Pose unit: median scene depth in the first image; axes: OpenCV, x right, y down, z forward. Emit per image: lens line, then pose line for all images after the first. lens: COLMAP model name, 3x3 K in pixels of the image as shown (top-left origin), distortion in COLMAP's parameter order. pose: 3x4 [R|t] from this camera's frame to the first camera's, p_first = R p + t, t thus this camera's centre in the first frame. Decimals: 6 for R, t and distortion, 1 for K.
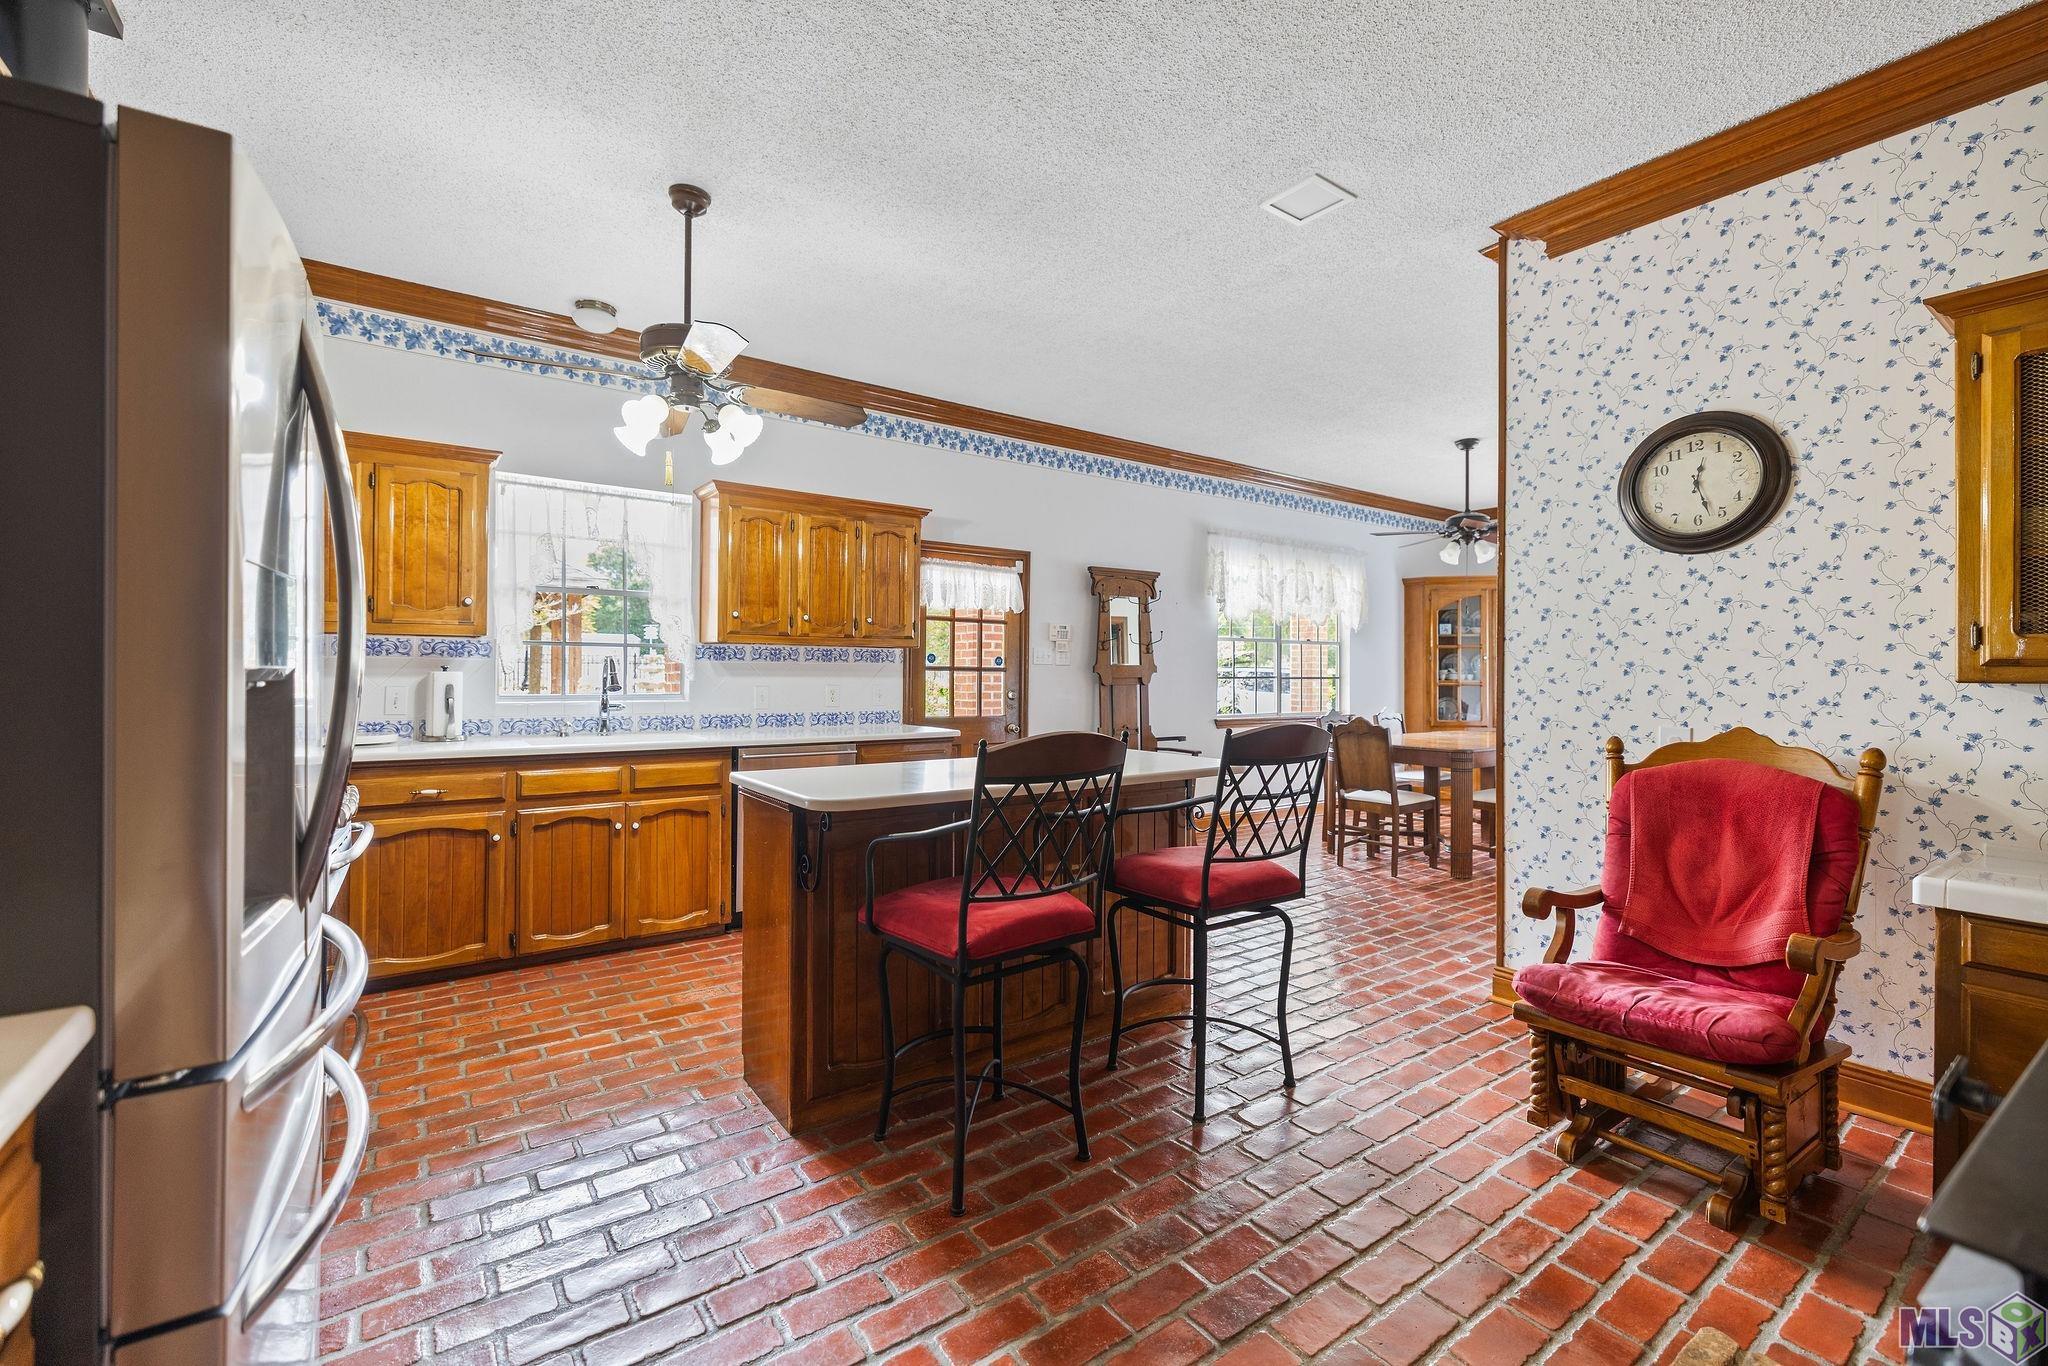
lens RADIAL K [[845.5, 0, 1017.9], [0, 845.5, 669.2], [0, 0, 1]] dist [-0.001803, -0.000795]
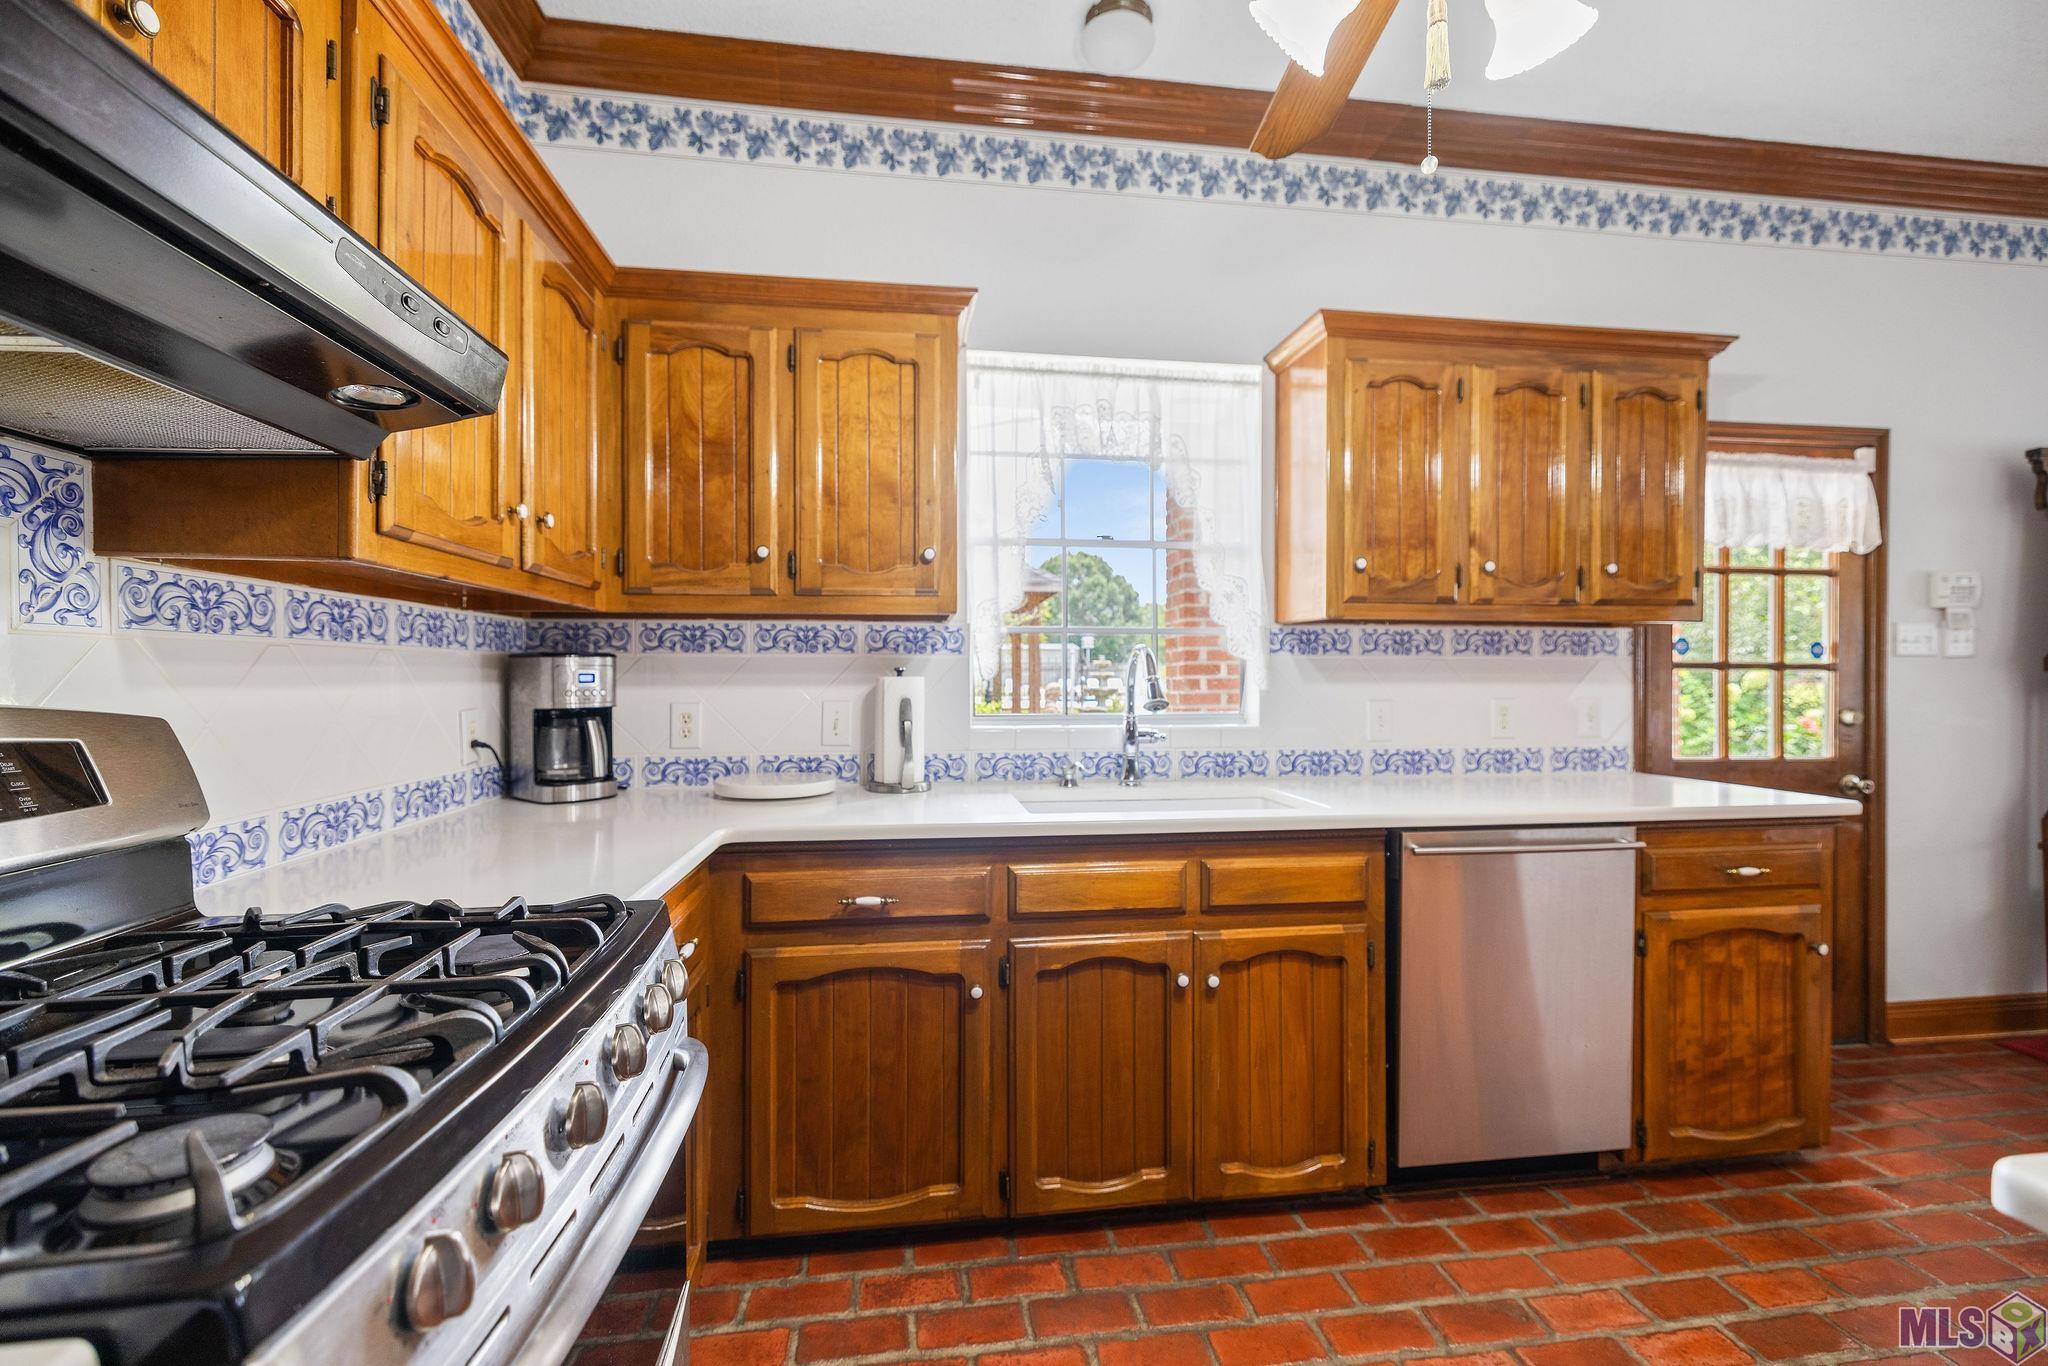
lens RADIAL K [[845.5, 0, 1030.7], [0, 845.5, 684.9], [0, 0, 1]] dist [-0.001803, -0.000795]
pose [[0.889987, -0.003198, -0.455975, -0.310680], [0.008638, 0.999914, 0.009847, 0.003254], [0.455905, -0.012703, 0.889938, 0.491942]]
